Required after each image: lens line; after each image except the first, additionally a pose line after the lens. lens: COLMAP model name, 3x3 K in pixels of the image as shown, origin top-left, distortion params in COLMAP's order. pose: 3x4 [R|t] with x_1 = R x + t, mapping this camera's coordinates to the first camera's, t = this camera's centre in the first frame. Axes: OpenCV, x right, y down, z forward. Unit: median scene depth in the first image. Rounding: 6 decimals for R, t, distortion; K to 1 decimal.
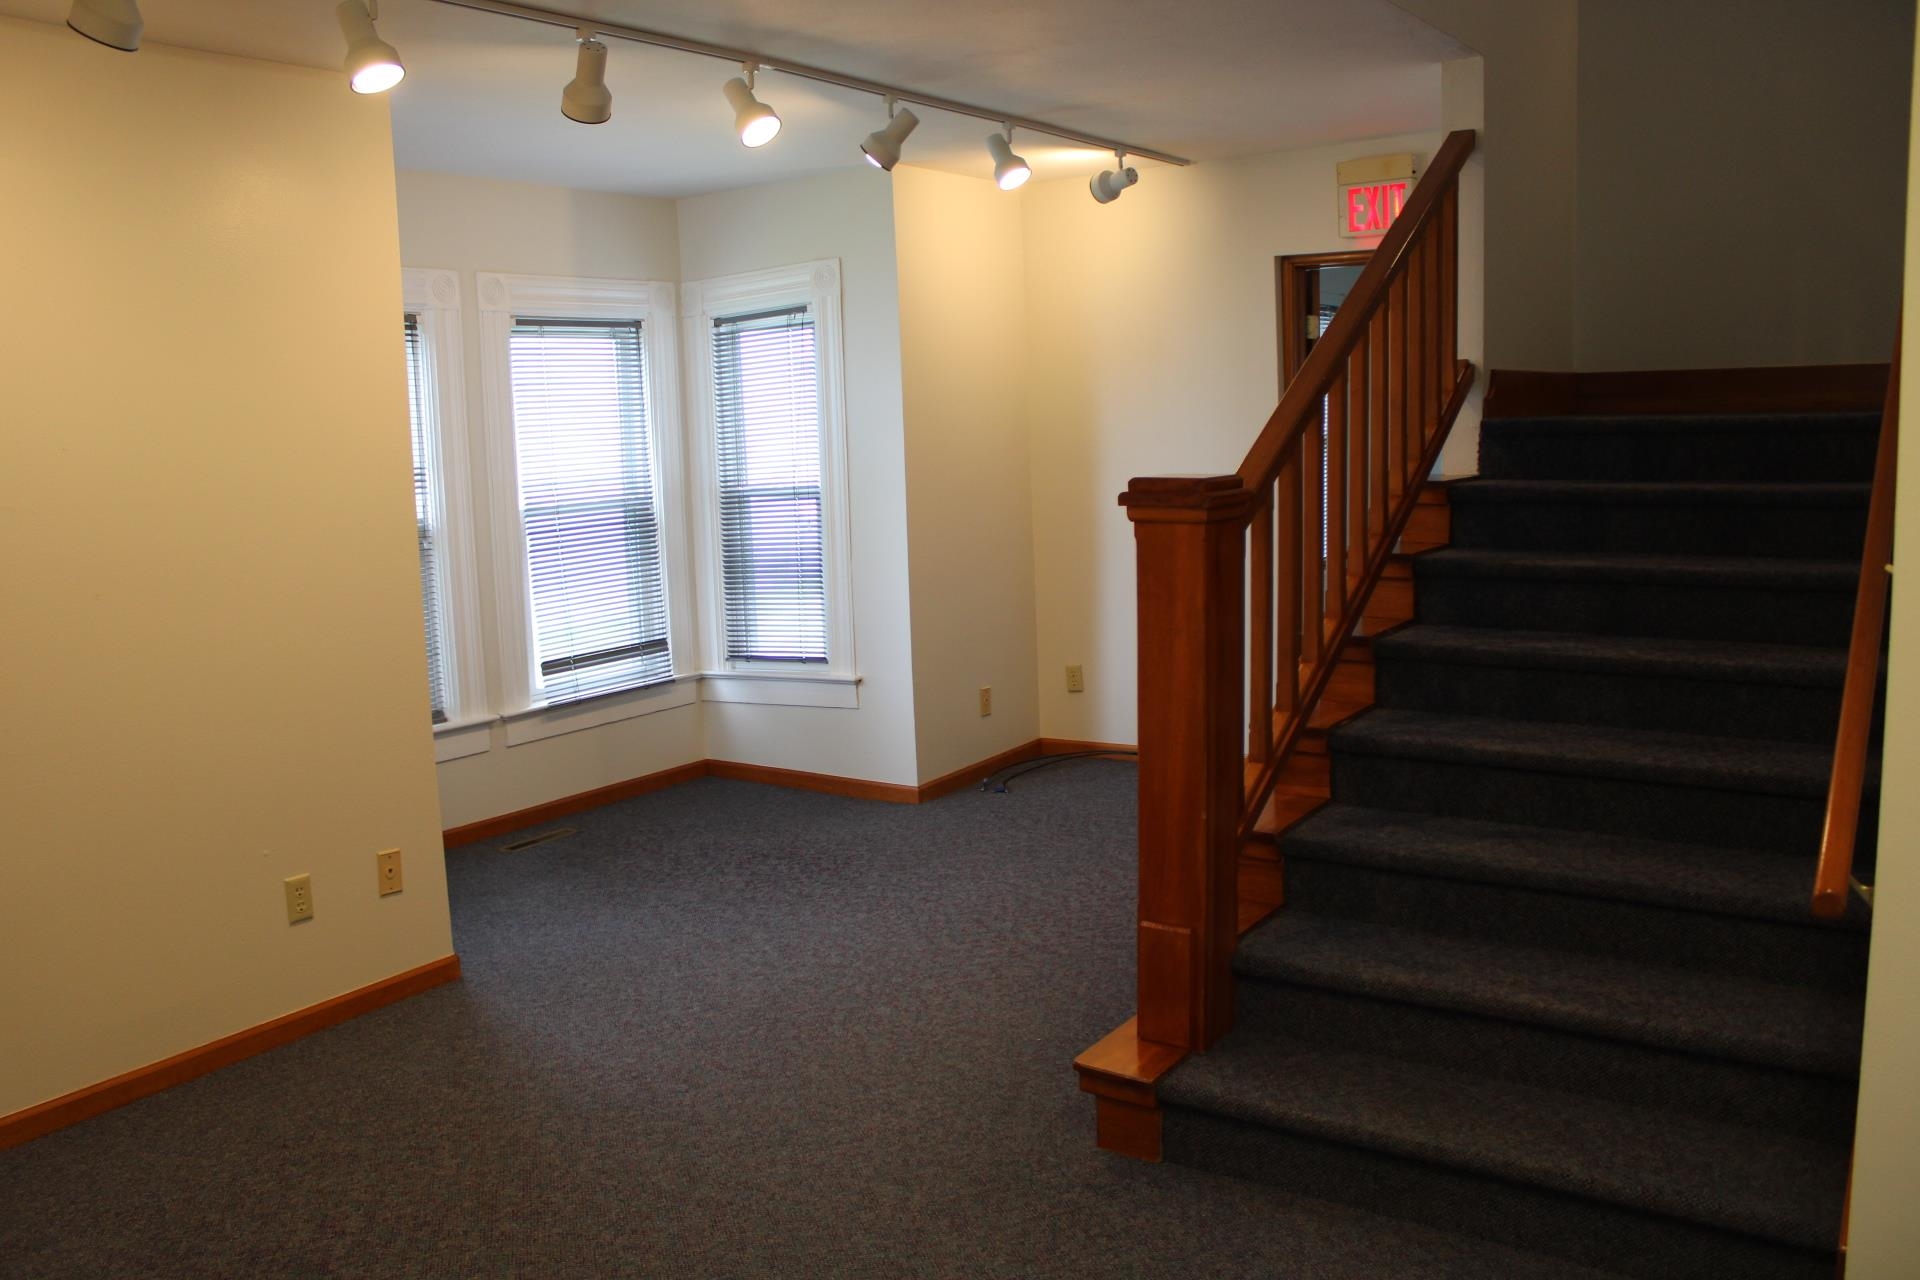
lens RADIAL K [[1575.6, 0, 948.4], [0, 1575.6, 636.3], [0, 0, 1]] dist [-0.169081, 0.154821]
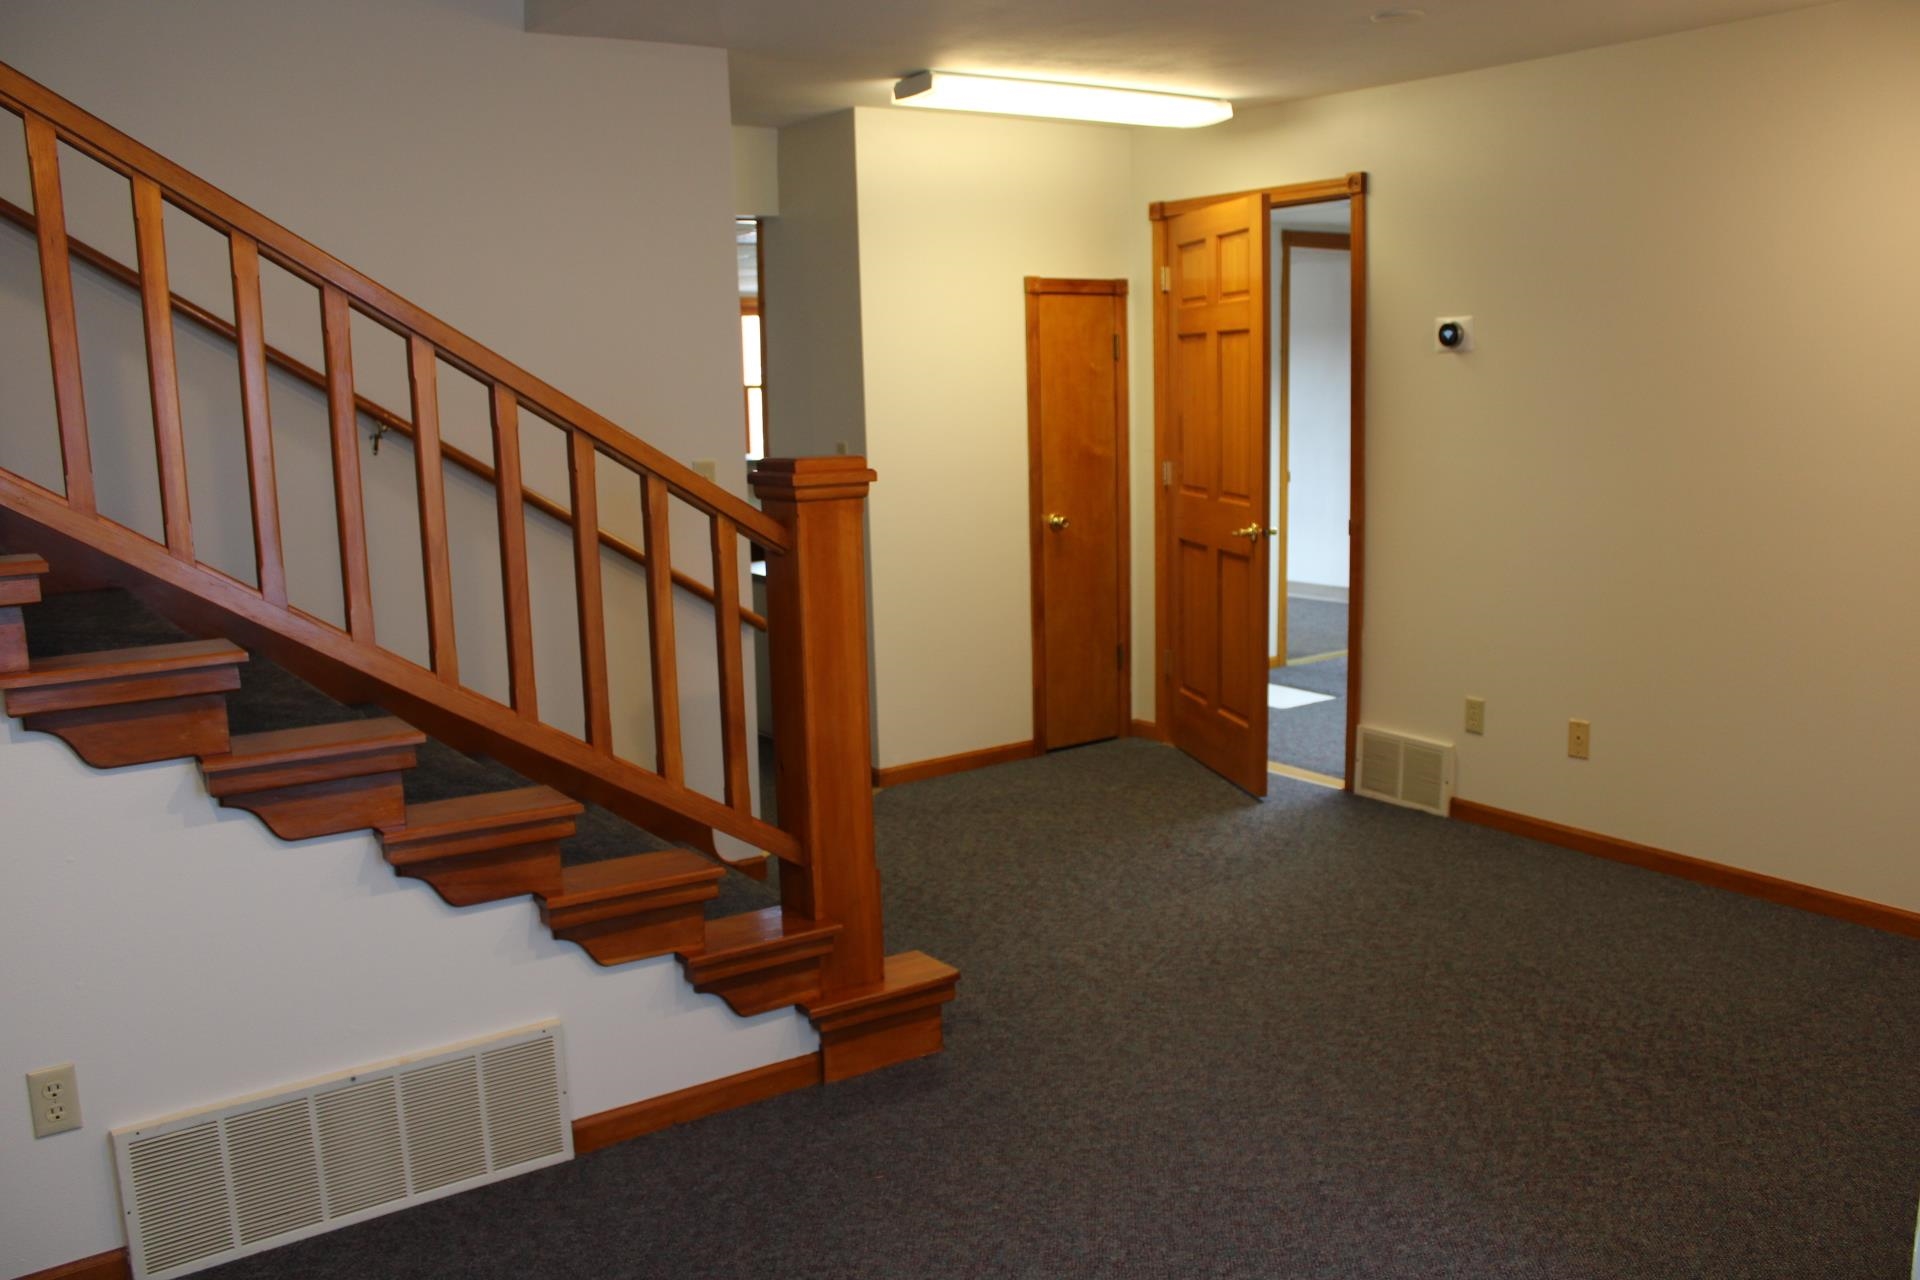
lens RADIAL K [[1575.6, 0, 948.4], [0, 1575.6, 636.3], [0, 0, 1]] dist [-0.169081, 0.154821]
pose [[-0.937833, 0.002274, 0.347079, -0.304329], [0.104064, 0.955817, 0.274925, -0.268643], [-0.331119, 0.293953, -0.896634, 1.953156]]
